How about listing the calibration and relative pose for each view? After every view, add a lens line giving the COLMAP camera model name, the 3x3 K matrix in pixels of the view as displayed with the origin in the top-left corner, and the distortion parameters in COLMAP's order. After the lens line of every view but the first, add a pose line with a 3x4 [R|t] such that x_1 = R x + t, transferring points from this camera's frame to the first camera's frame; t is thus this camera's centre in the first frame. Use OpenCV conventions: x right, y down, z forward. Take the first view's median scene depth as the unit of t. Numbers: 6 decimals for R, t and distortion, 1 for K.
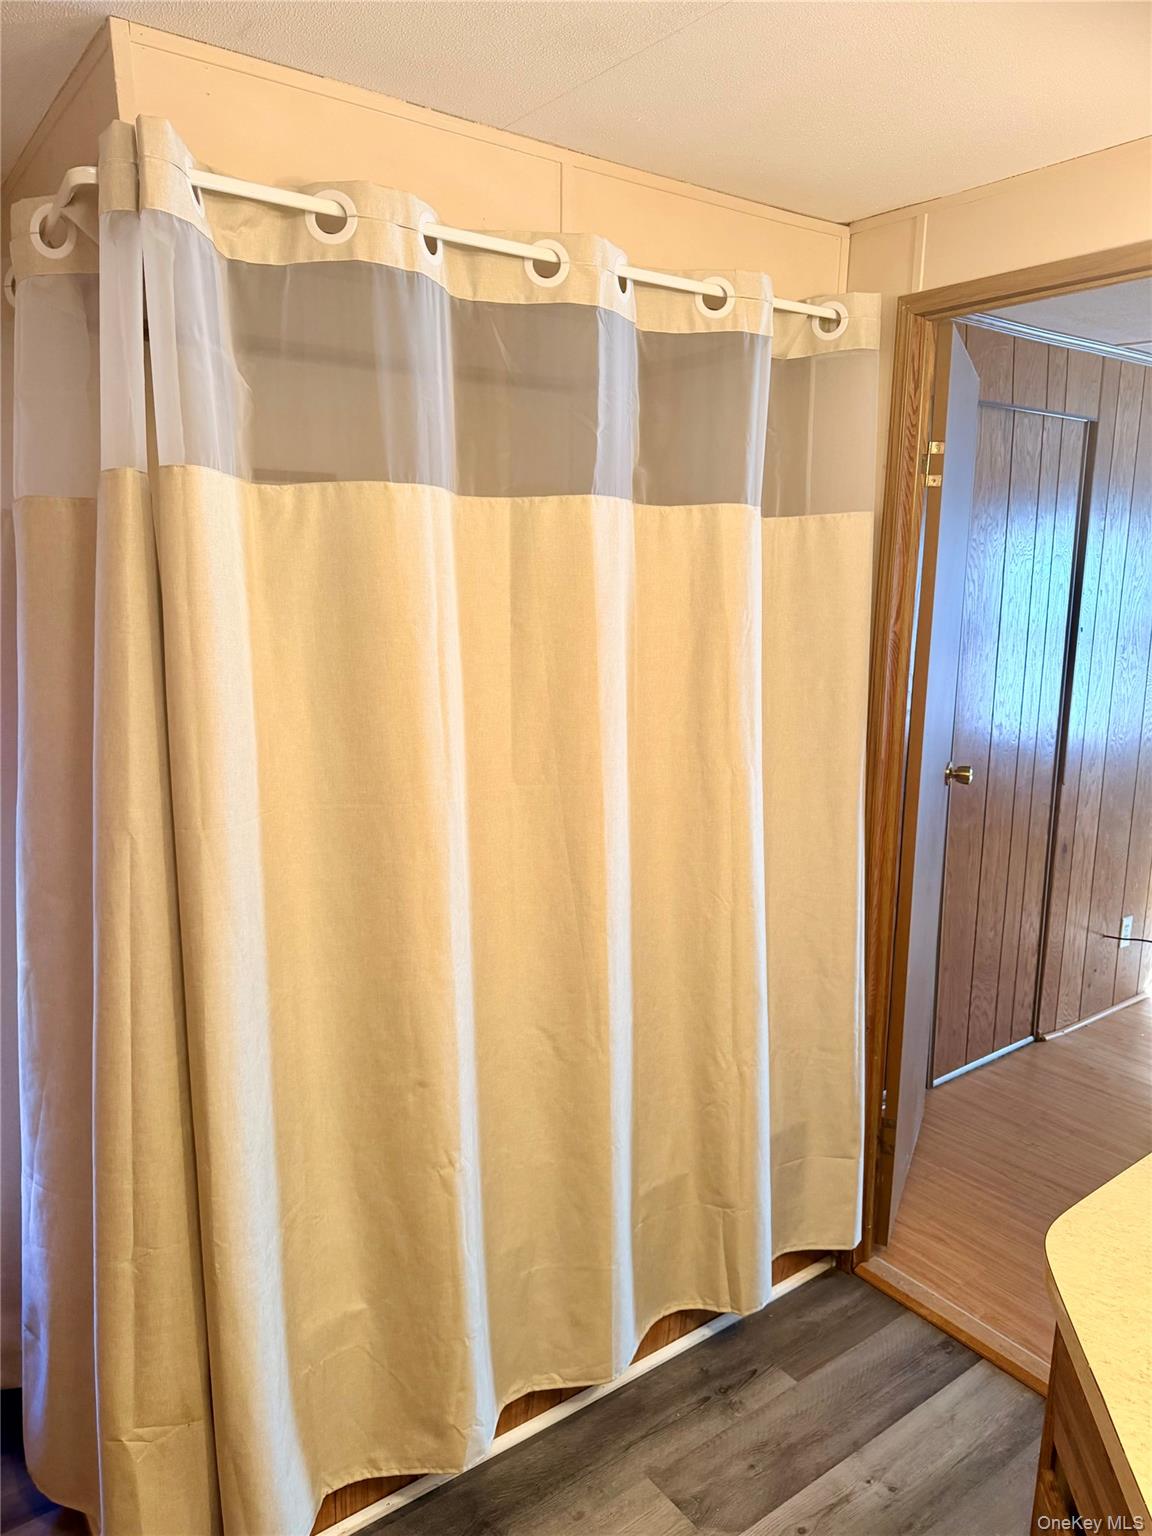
lens RADIAL K [[1076.8, 0, 576.0], [0, 1076.8, 768.0], [0, 0, 1]] dist [0.093345, -0.159340]
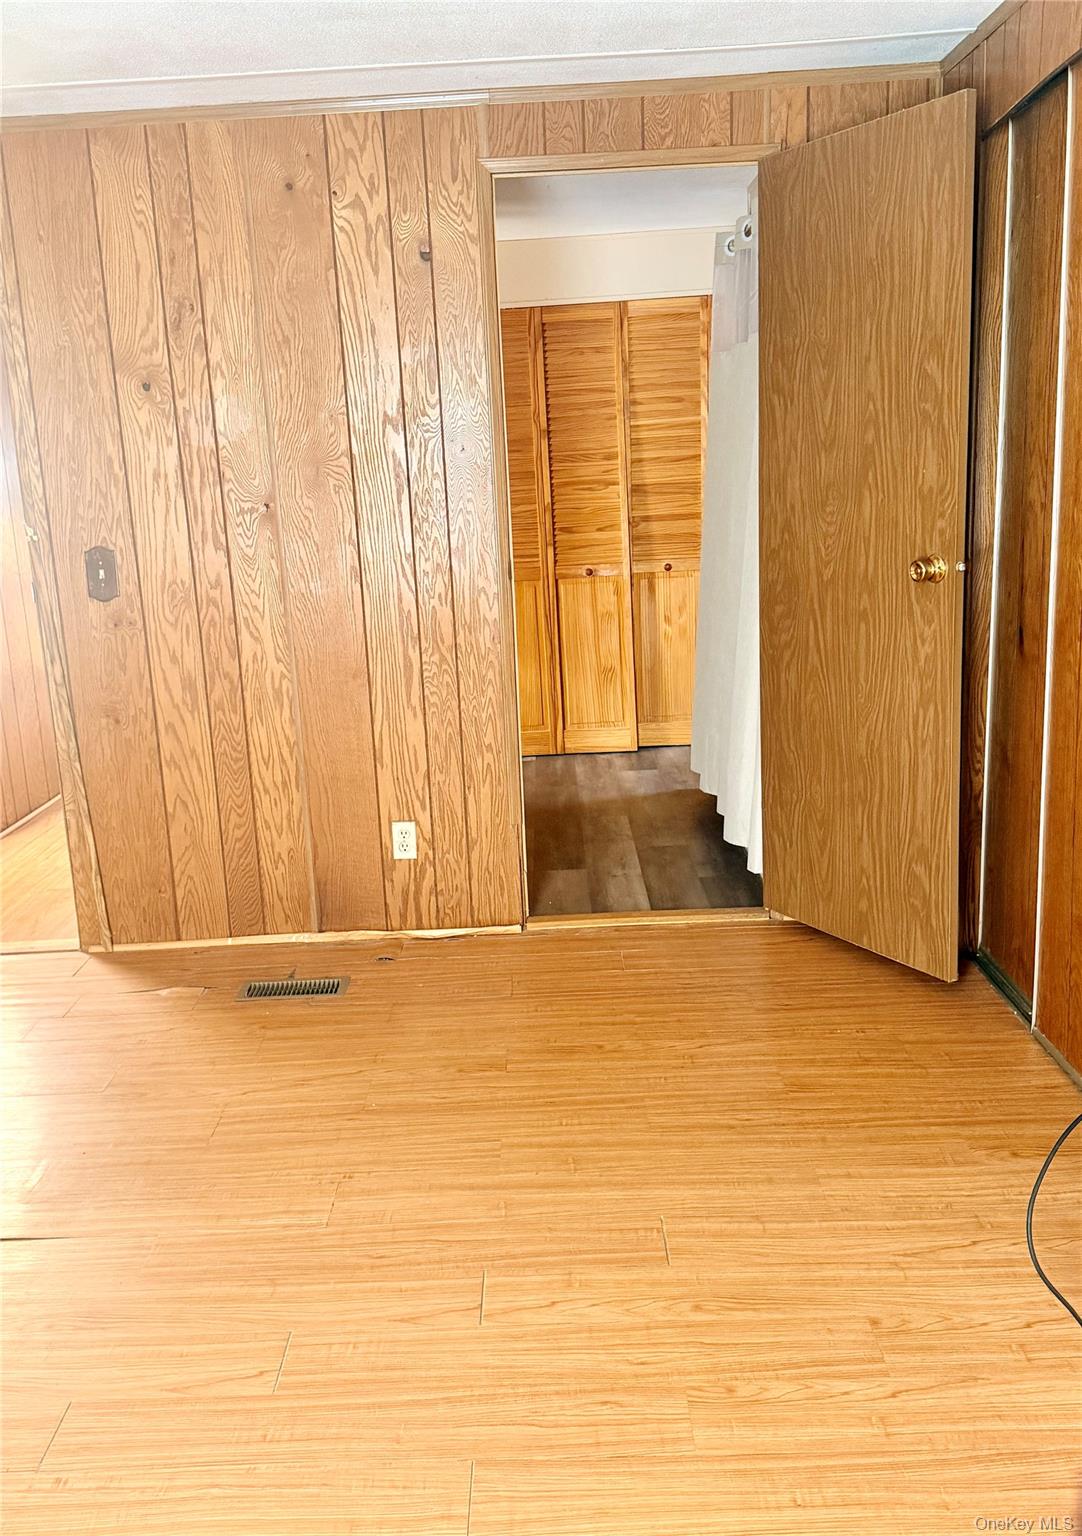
lens RADIAL K [[1359.6, 0, 541.0], [0, 1359.6, 768.0], [0, 0, 1]] dist [0.213623, -0.449848]
pose [[-0.601380, 0.187446, -0.776664, 1.250230], [-0.102778, 0.945863, 0.307864, -0.134696], [0.792325, 0.264967, -0.549558, 1.234138]]
